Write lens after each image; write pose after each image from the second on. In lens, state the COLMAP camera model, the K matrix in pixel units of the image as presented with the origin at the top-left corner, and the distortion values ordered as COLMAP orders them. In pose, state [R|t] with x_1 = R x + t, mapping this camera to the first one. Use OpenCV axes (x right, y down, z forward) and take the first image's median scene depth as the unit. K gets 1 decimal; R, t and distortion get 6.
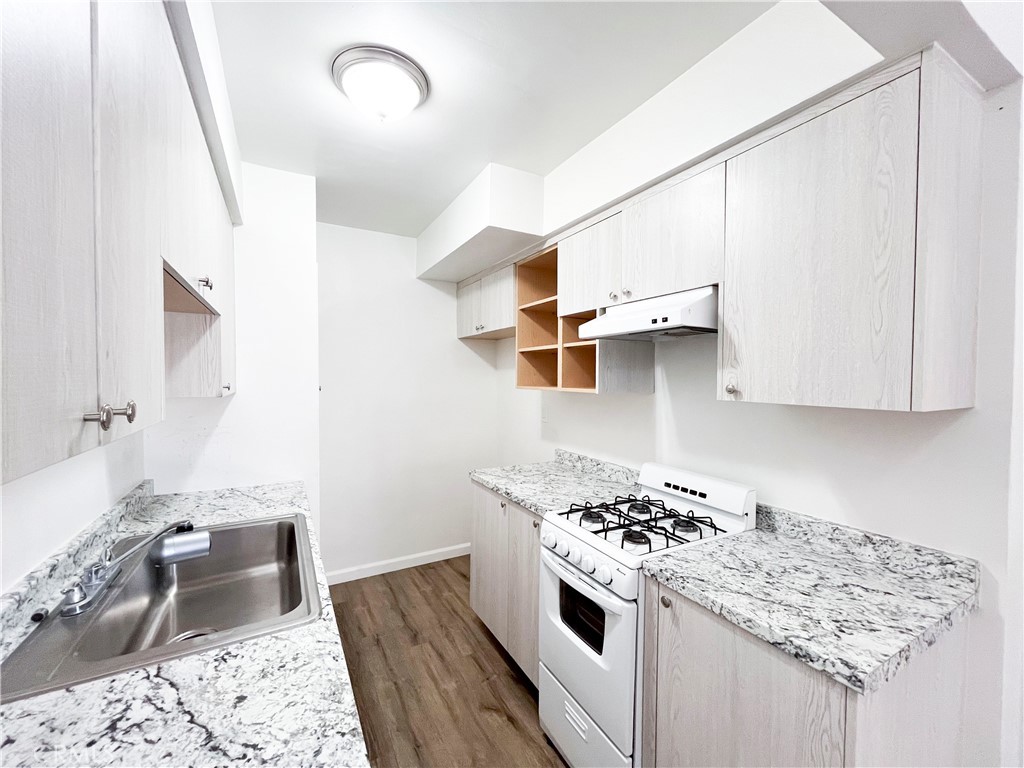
lens RADIAL K [[413.0, 0, 510.2], [0, 413.0, 385.4], [0, 0, 1]] dist [-0.003453, -0.000001]
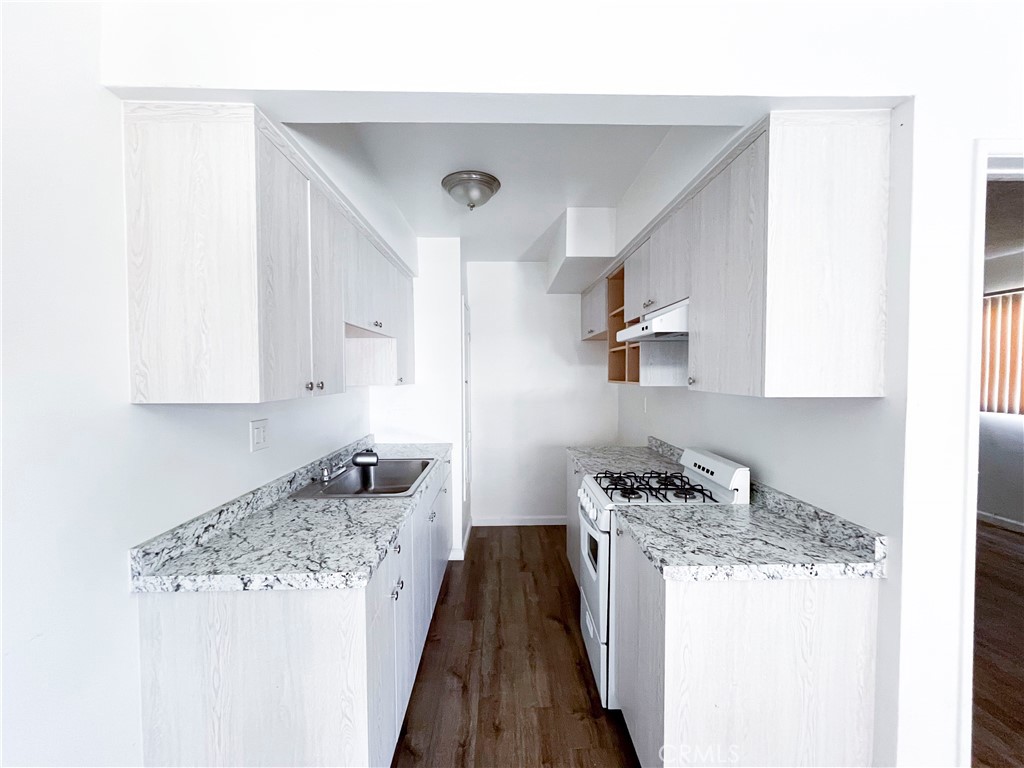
lens RADIAL K [[413.0, 0, 510.2], [0, 413.0, 385.4], [0, 0, 1]] dist [-0.003453, -0.000001]
pose [[0.883921, 0.007022, -0.467583, 0.540911], [-0.003837, 0.999963, 0.007763, 0.012910], [0.467620, -0.005067, 0.883915, -0.313451]]
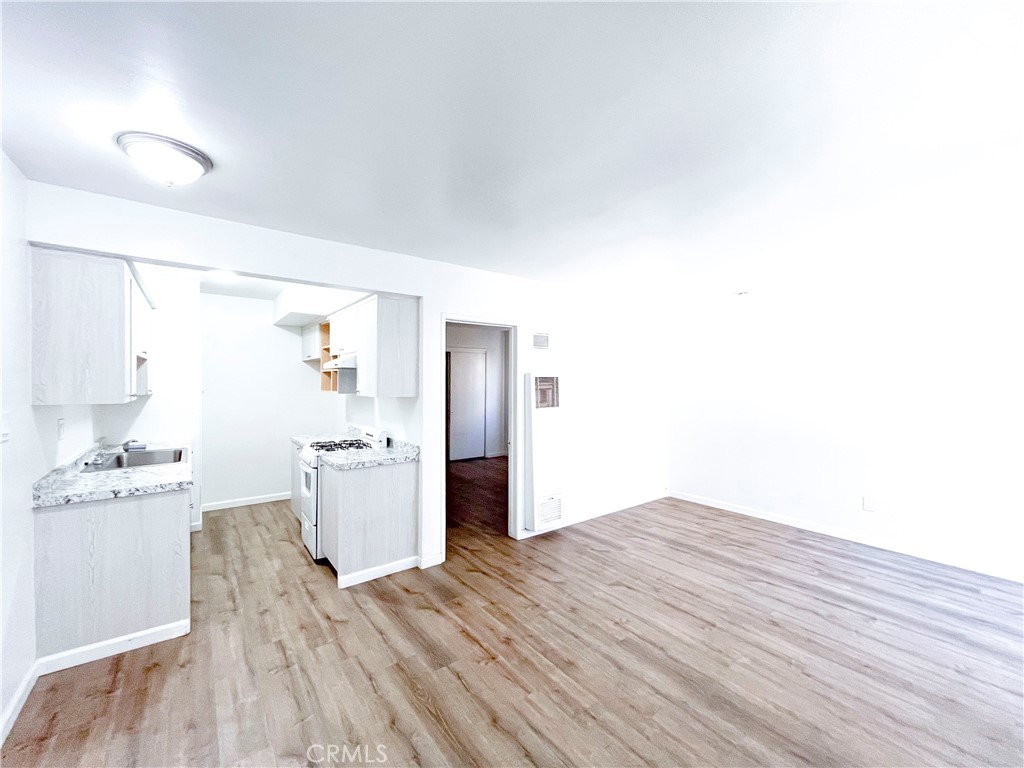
lens RADIAL K [[413.0, 0, 510.2], [0, 413.0, 385.4], [0, 0, 1]] dist [-0.003453, -0.000001]
pose [[0.989064, -0.001734, 0.147474, 0.965725], [0.003642, 0.999913, -0.012670, 0.010417], [-0.147440, 0.013069, 0.988985, -1.576621]]
